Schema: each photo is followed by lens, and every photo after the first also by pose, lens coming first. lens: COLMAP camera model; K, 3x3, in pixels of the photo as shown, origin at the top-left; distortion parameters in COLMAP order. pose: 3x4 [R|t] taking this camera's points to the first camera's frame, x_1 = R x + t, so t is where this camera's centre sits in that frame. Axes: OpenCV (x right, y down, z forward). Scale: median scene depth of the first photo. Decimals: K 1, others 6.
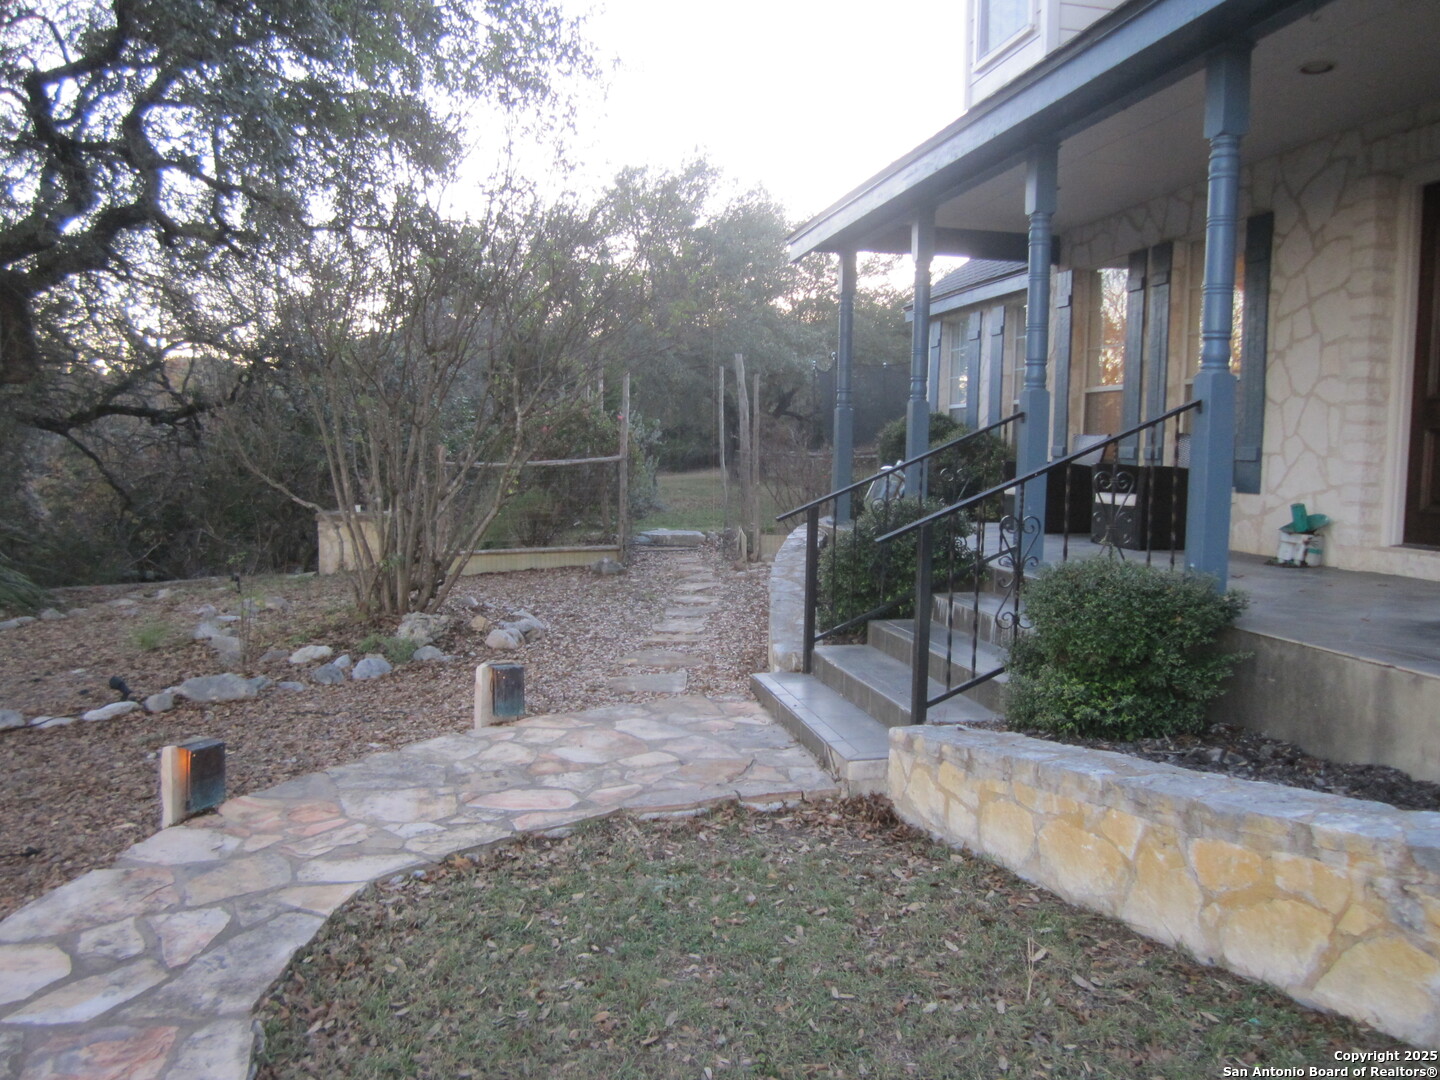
lens RADIAL K [[1167.3, 0, 720.5], [0, 1167.3, 526.4], [0, 0, 1]] dist [-0.075107, 0.031960]
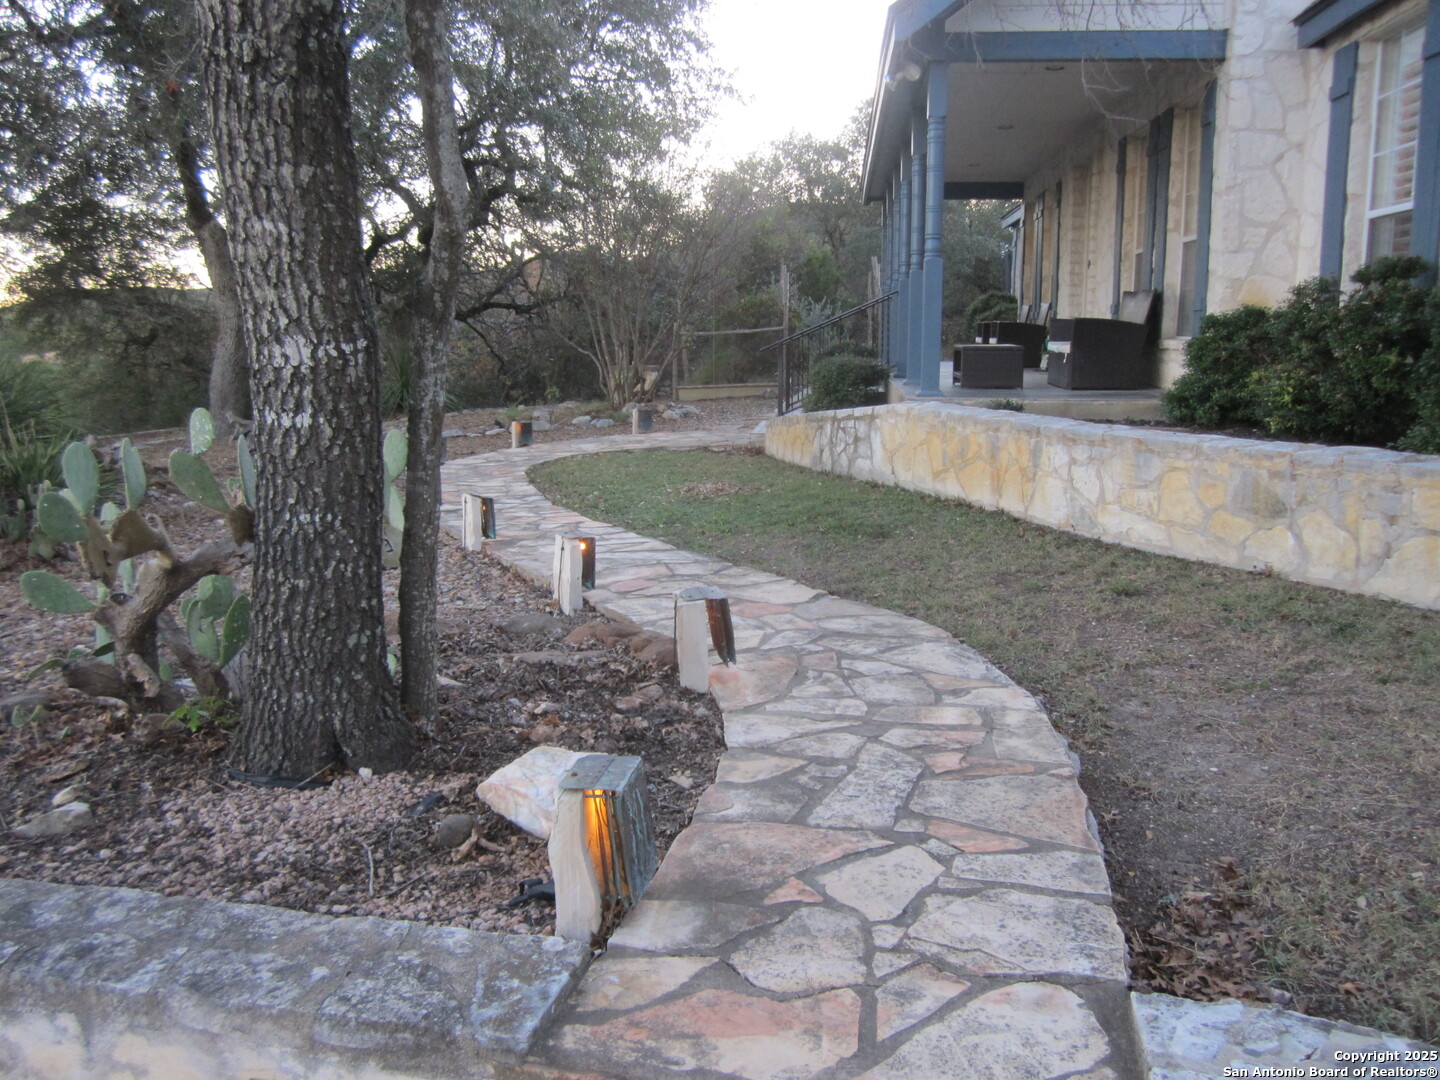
lens RADIAL K [[1167.3, 0, 722.7], [0, 1167.3, 537.4], [0, 0, 1]] dist [-0.075107, 0.031960]
pose [[0.957239, 0.029671, -0.287772, 0.465953], [0.001582, 0.994175, 0.107766, 0.084967], [0.289294, -0.103613, 0.951616, -0.890147]]
